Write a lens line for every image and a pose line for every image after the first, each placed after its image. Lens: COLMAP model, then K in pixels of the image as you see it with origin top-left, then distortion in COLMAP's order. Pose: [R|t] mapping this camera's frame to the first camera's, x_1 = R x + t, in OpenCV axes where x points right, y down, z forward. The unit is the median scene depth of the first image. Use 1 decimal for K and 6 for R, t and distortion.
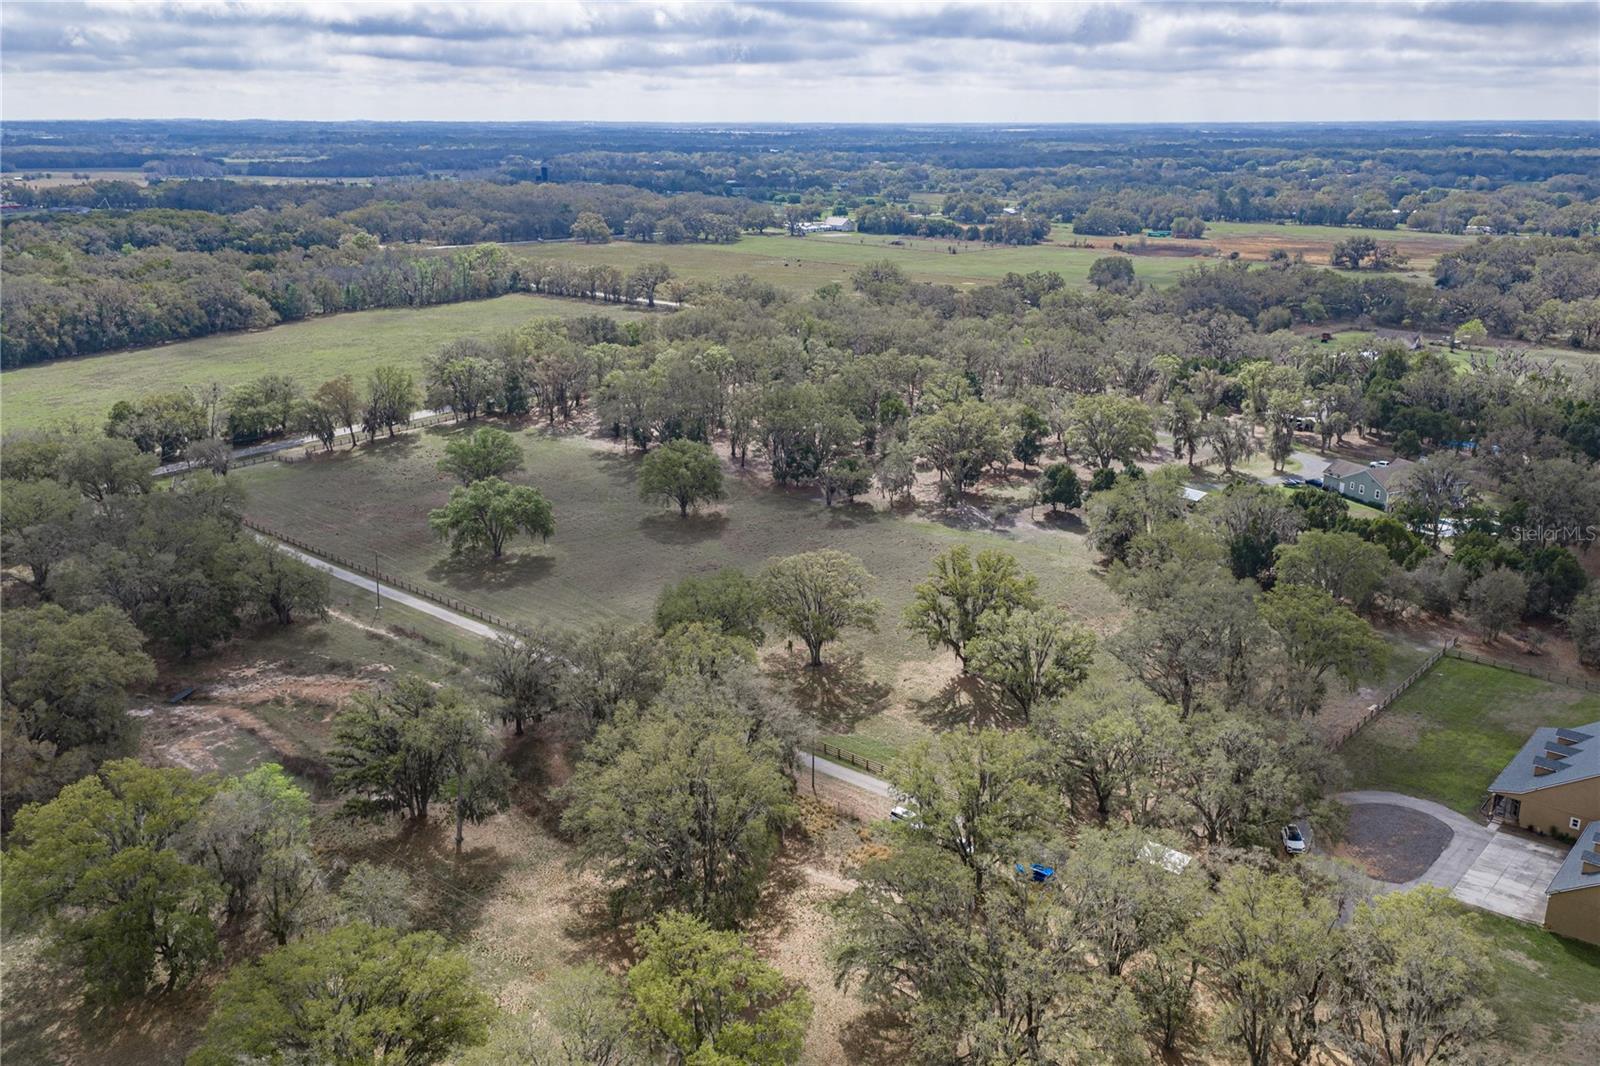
lens RADIAL K [[1359.3, 0, 801.1], [0, 1359.3, 523.5], [0, 0, 1]] dist [0.030688, -0.008973]
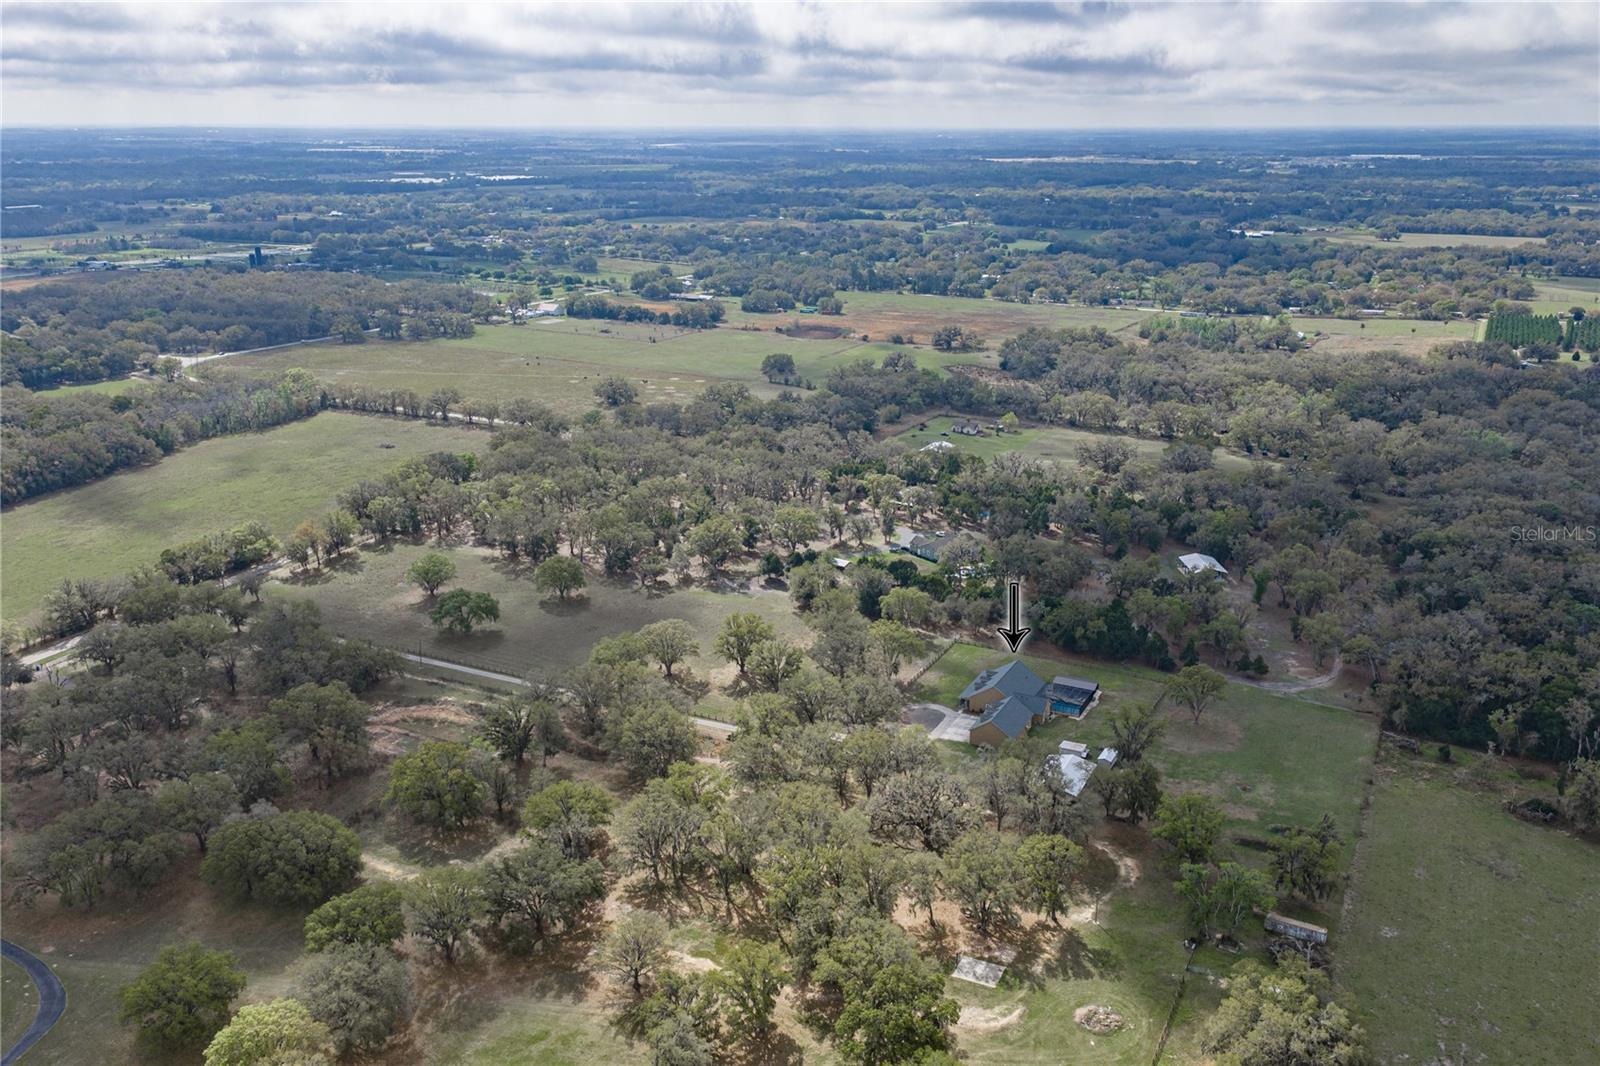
lens RADIAL K [[1359.3, 0, 801.1], [0, 1359.3, 523.5], [0, 0, 1]] dist [0.030688, -0.008973]
pose [[0.968988, -0.072925, 0.236103, -0.181527], [0.072548, 0.997312, 0.010293, -0.089815], [-0.236219, 0.007155, 0.971674, -0.715384]]
